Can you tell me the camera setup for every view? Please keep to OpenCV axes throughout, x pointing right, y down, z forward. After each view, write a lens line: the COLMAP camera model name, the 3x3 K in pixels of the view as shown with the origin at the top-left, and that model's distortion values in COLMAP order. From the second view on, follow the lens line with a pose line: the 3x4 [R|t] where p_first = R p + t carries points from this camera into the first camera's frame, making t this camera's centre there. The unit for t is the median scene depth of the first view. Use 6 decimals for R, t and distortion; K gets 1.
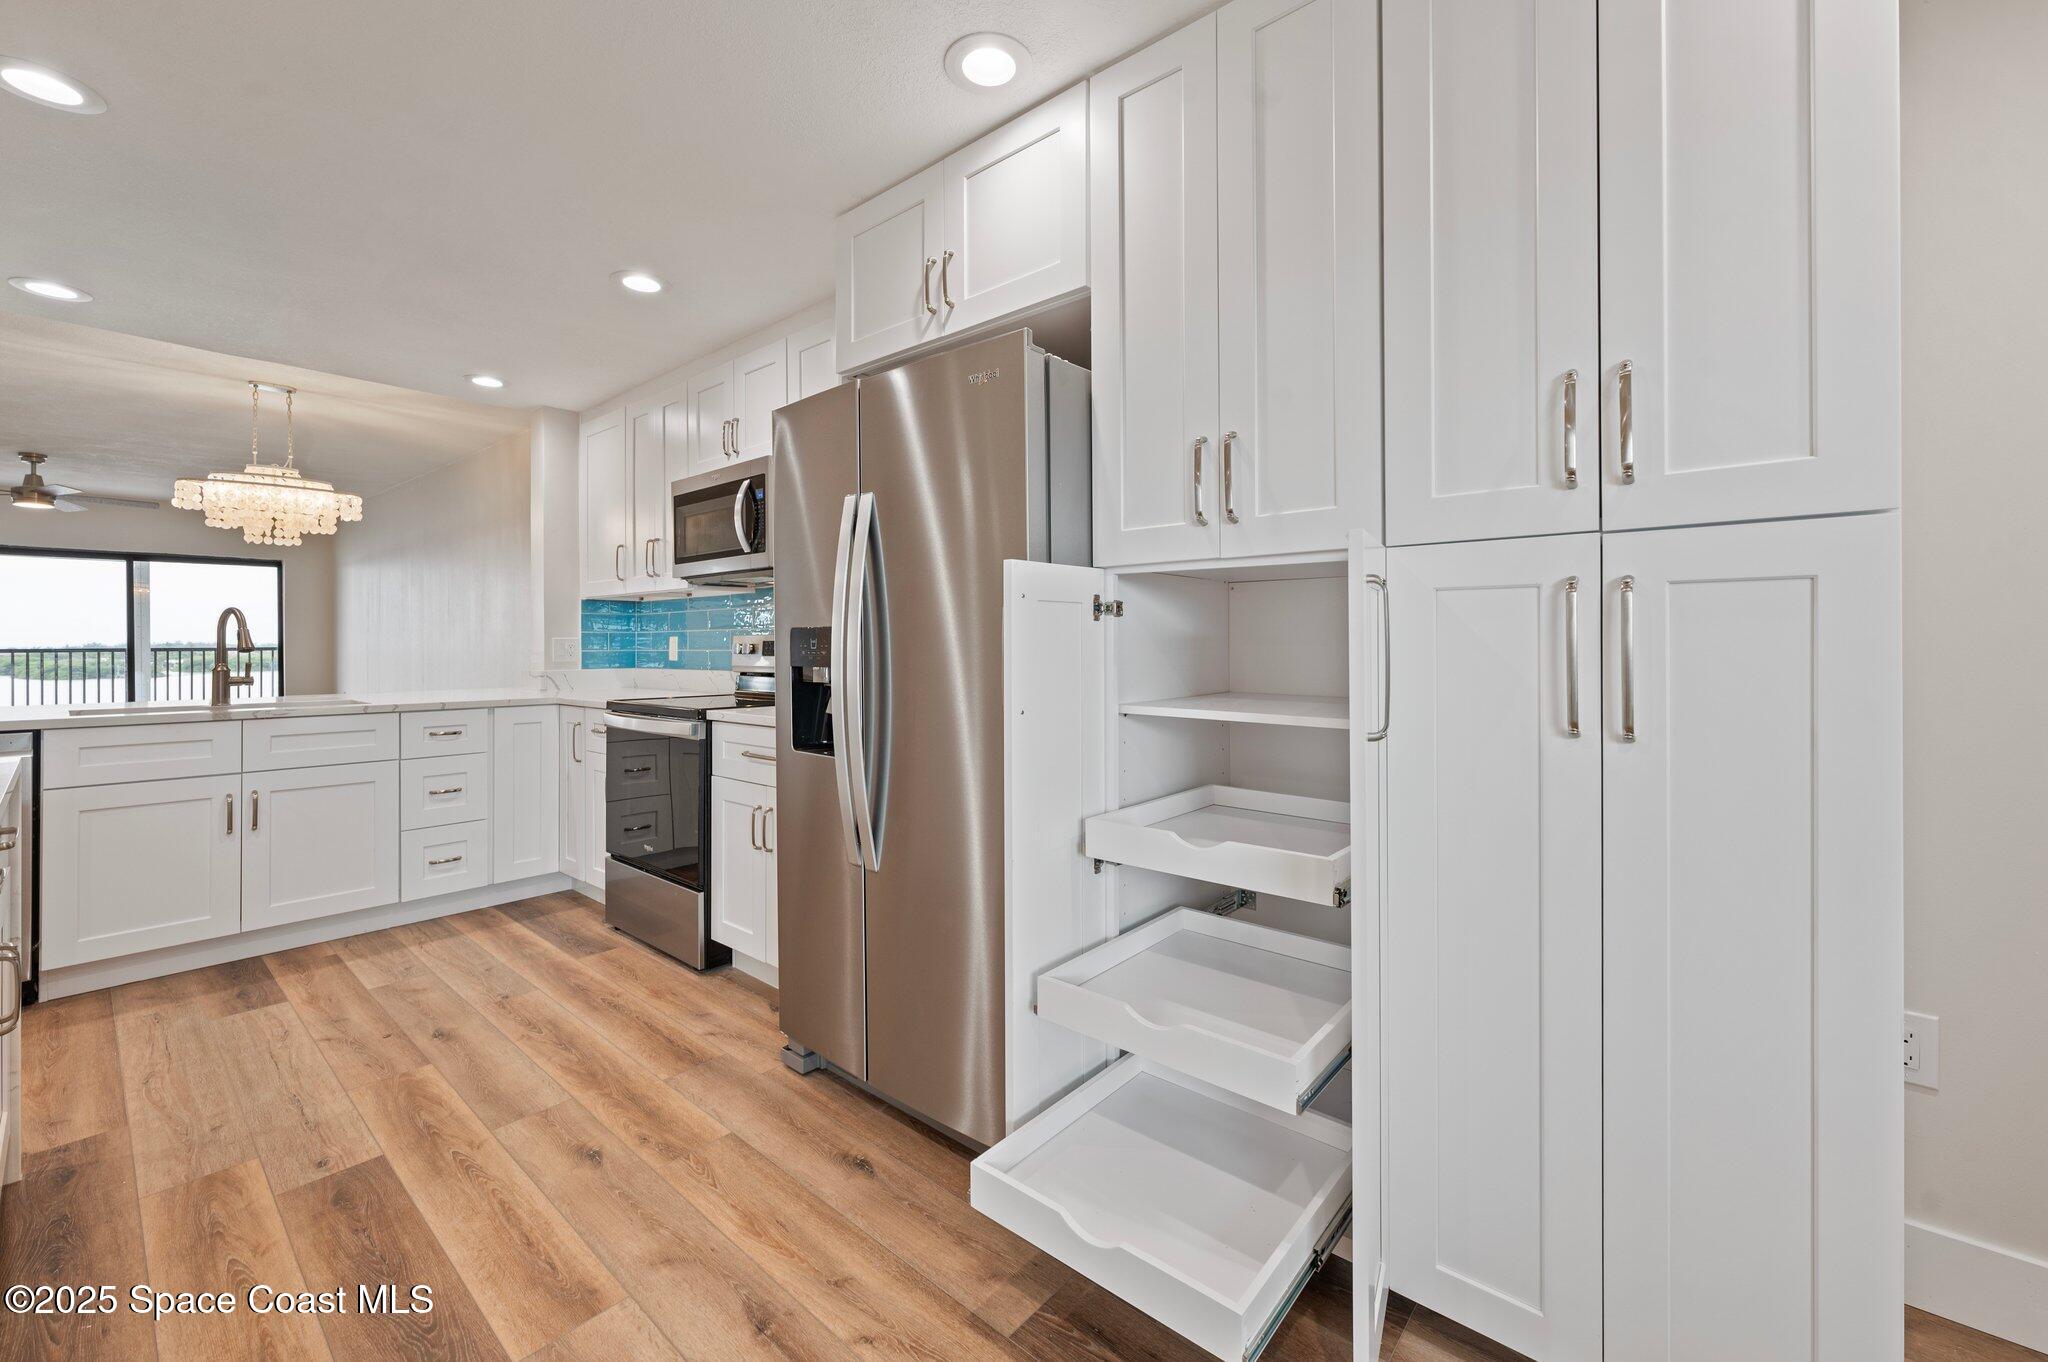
lens RADIAL K [[821.9, 0, 1031.0], [0, 821.9, 645.6], [0, 0, 1]] dist [-0.000327, 0.000219]
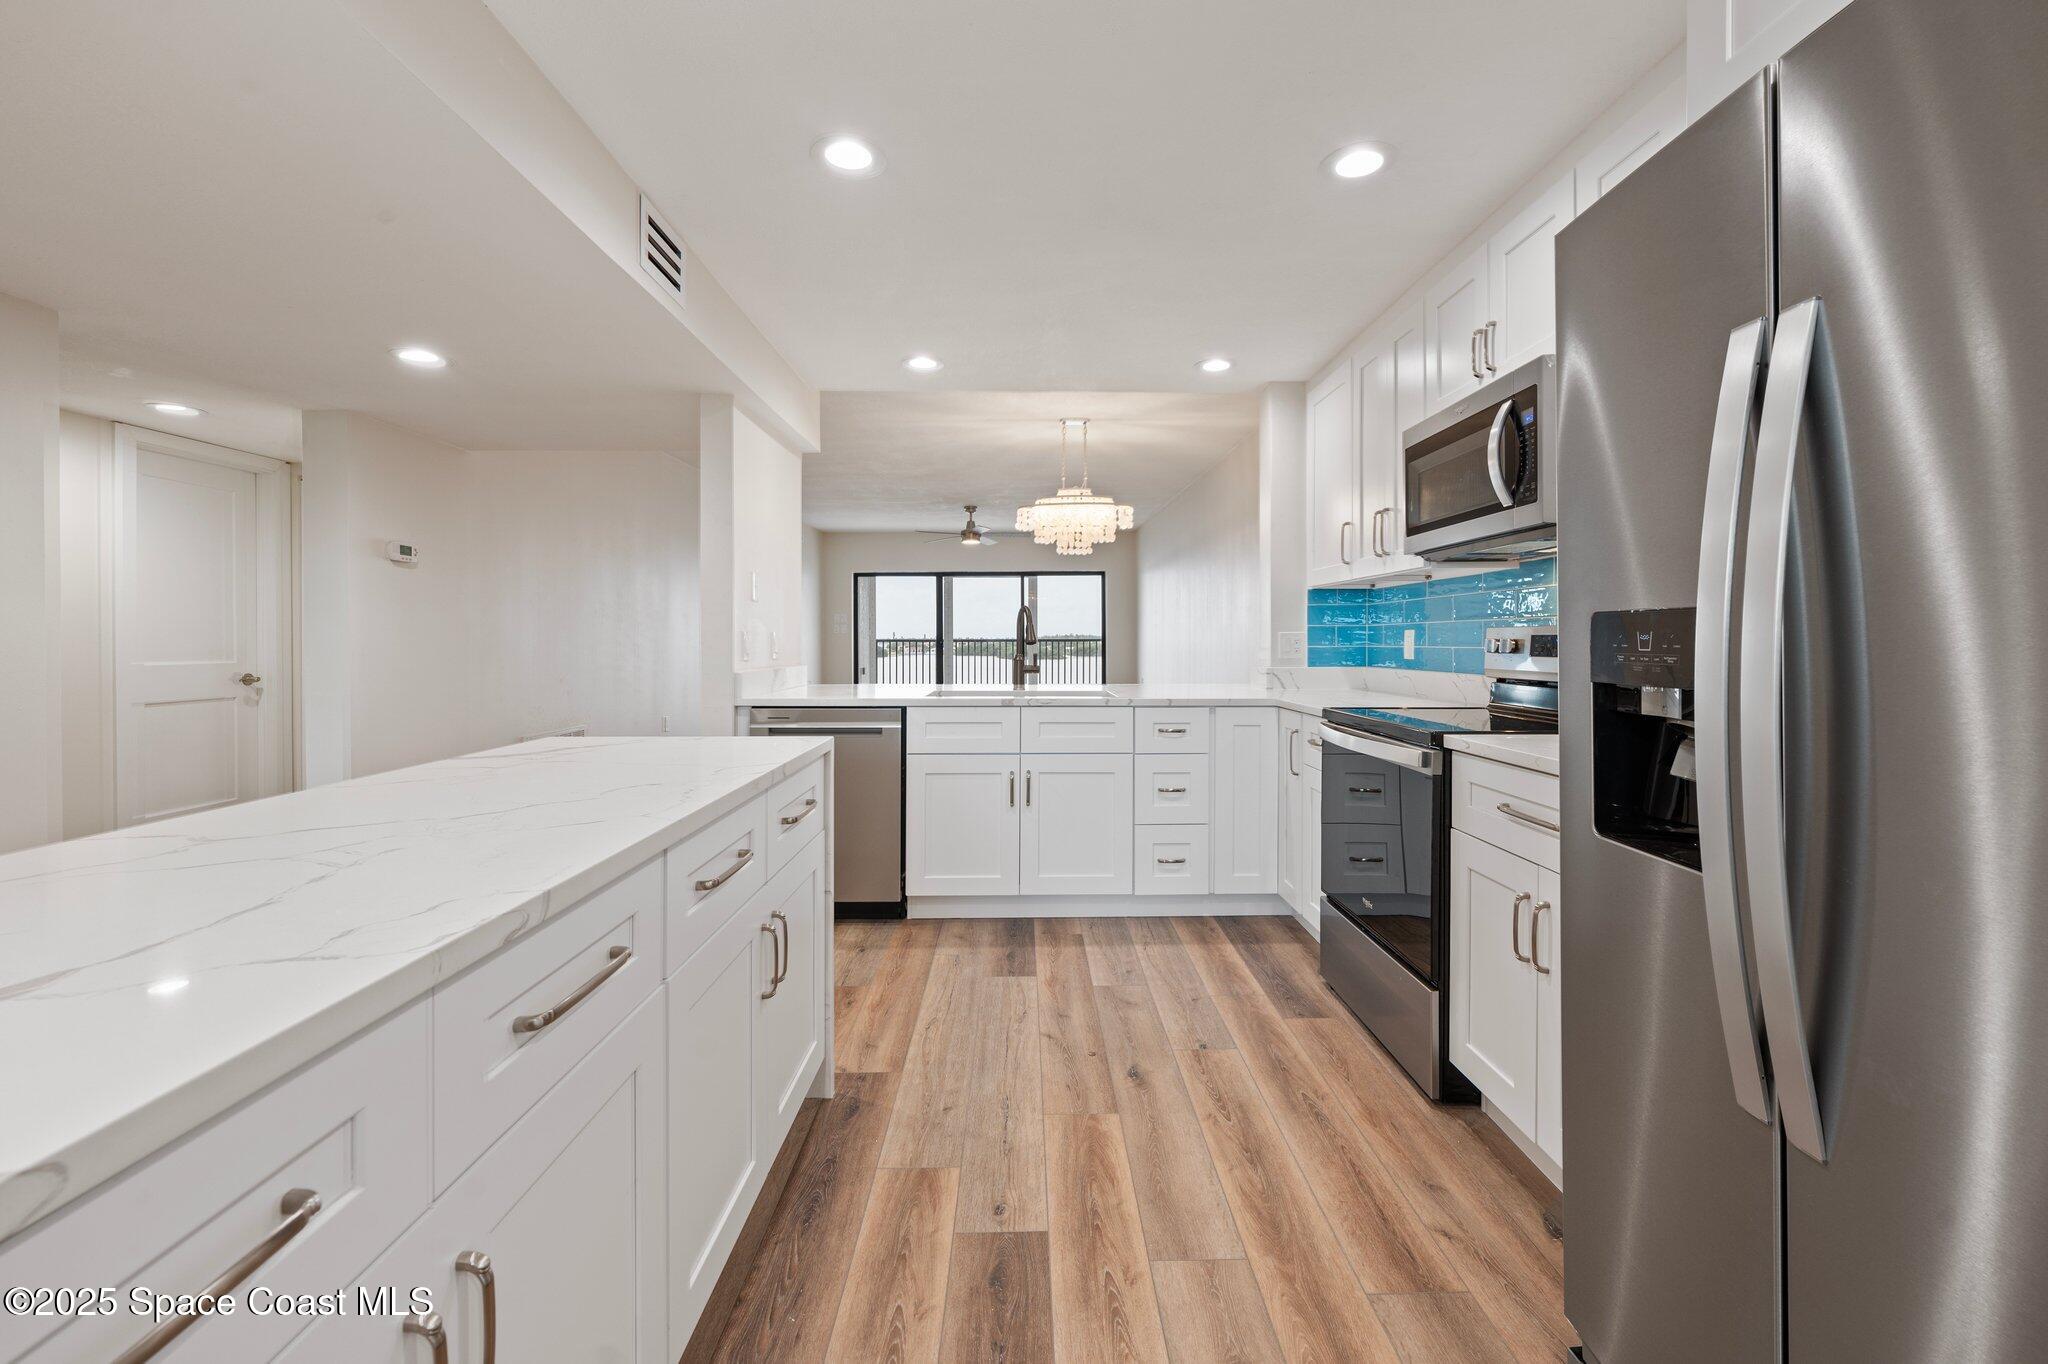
lens RADIAL K [[834.3, 0, 1036.9], [0, 834.3, 643.0], [0, 0, 1]] dist [-0.003180, 0.001445]
pose [[0.663123, 0.004962, -0.748494, -0.098102], [-0.001332, 0.999984, 0.005449, -0.003130], [0.748510, -0.002616, 0.663119, 0.283110]]
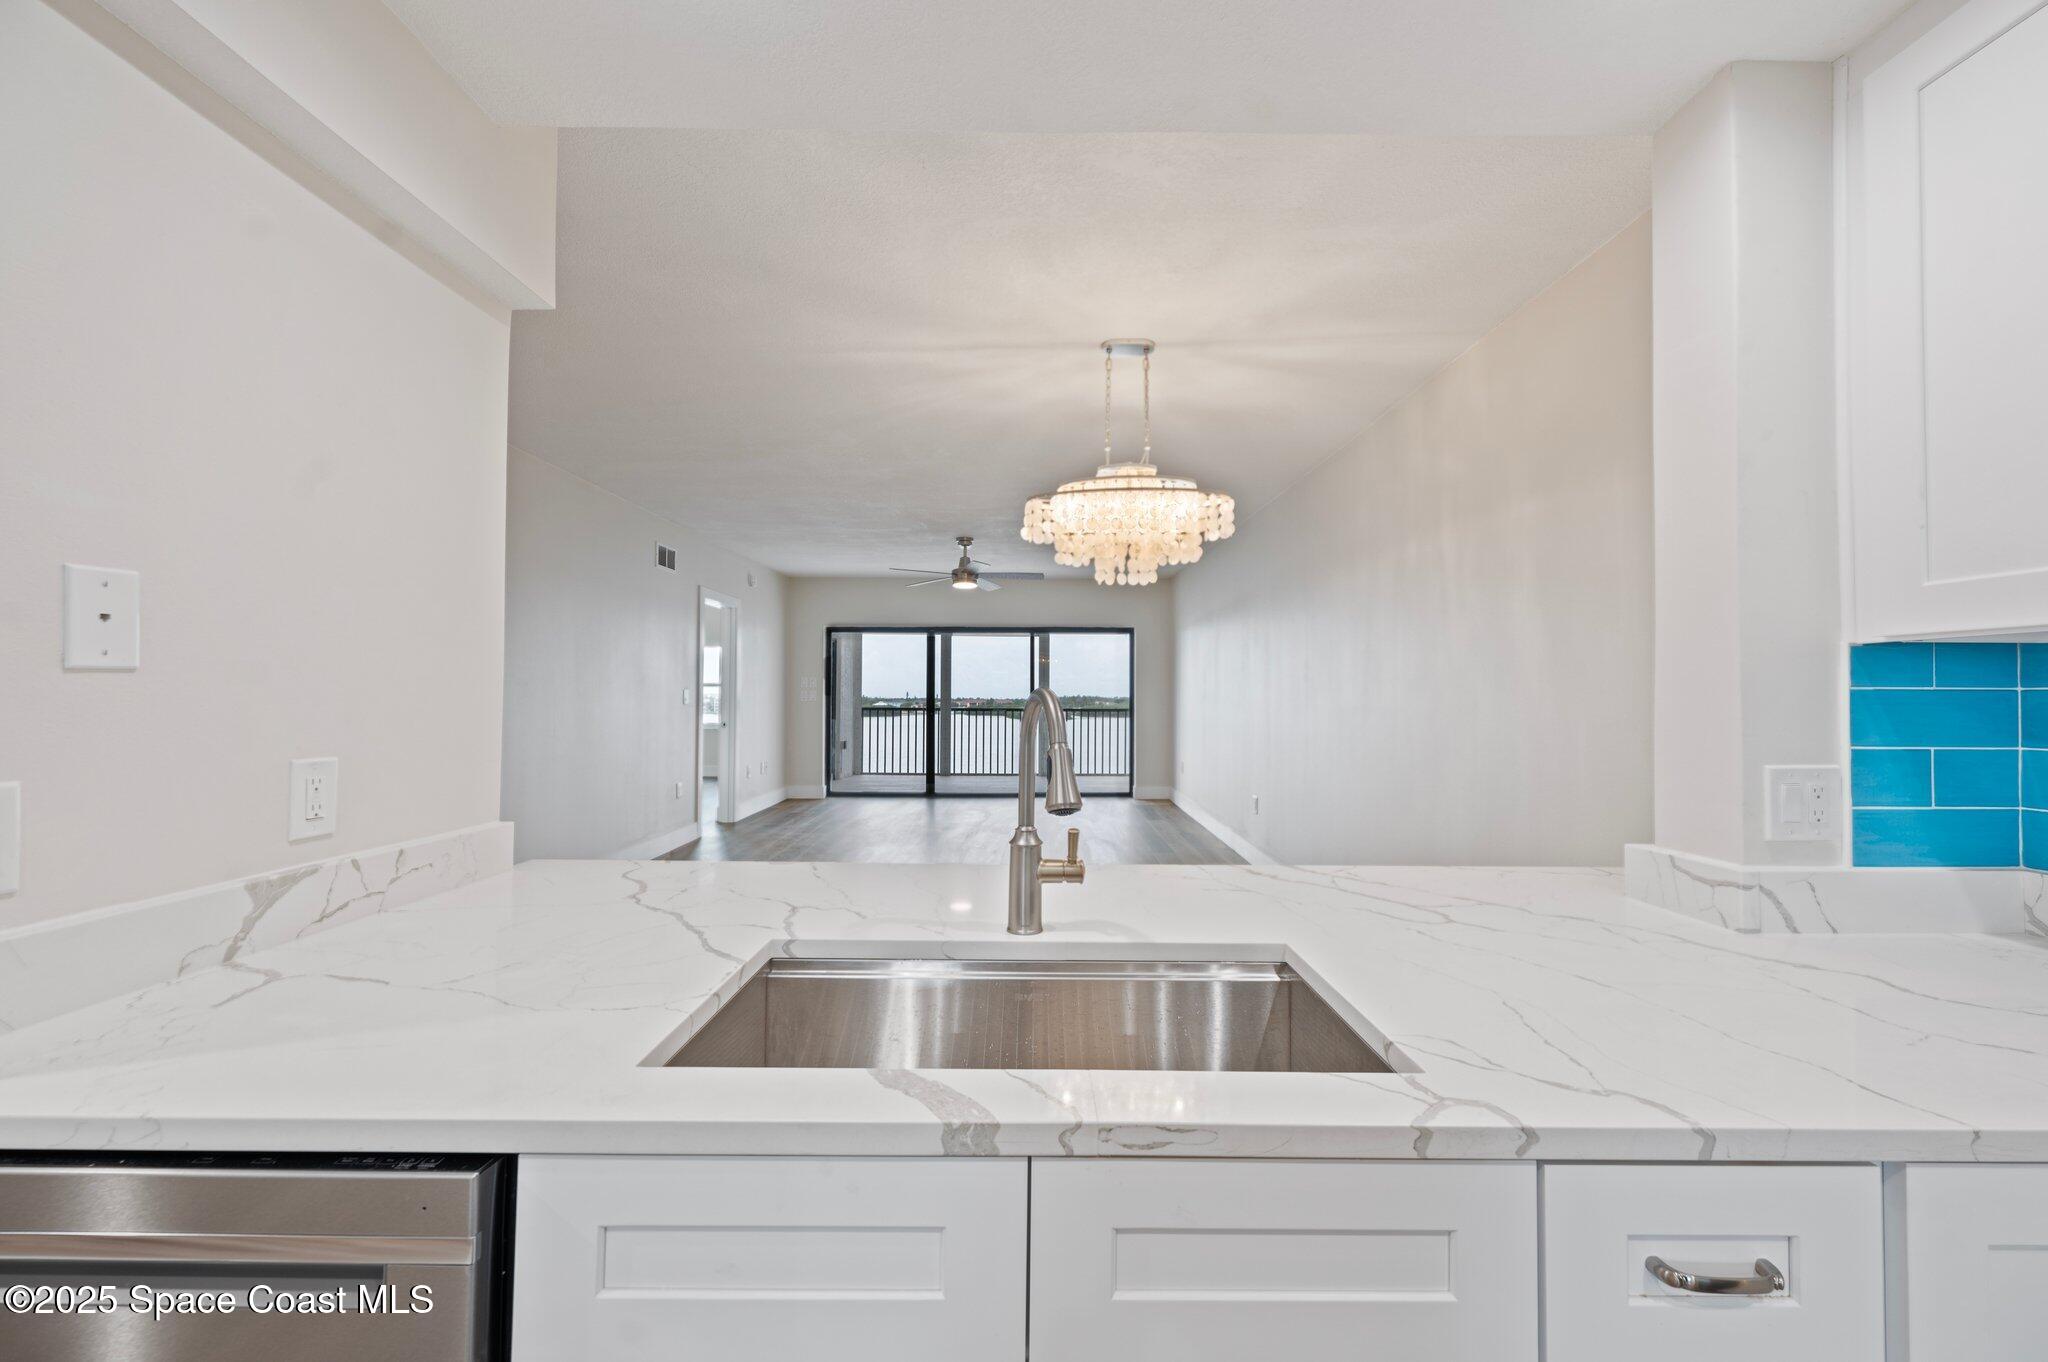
lens RADIAL K [[821.9, 0, 1025.6], [0, 821.9, 667.4], [0, 0, 1]] dist [-0.000327, 0.000219]
pose [[0.644619, -0.023424, -0.764145, -0.832610], [-0.009197, 0.999221, -0.038388, -0.052063], [0.764449, 0.031774, 0.643901, 0.908273]]
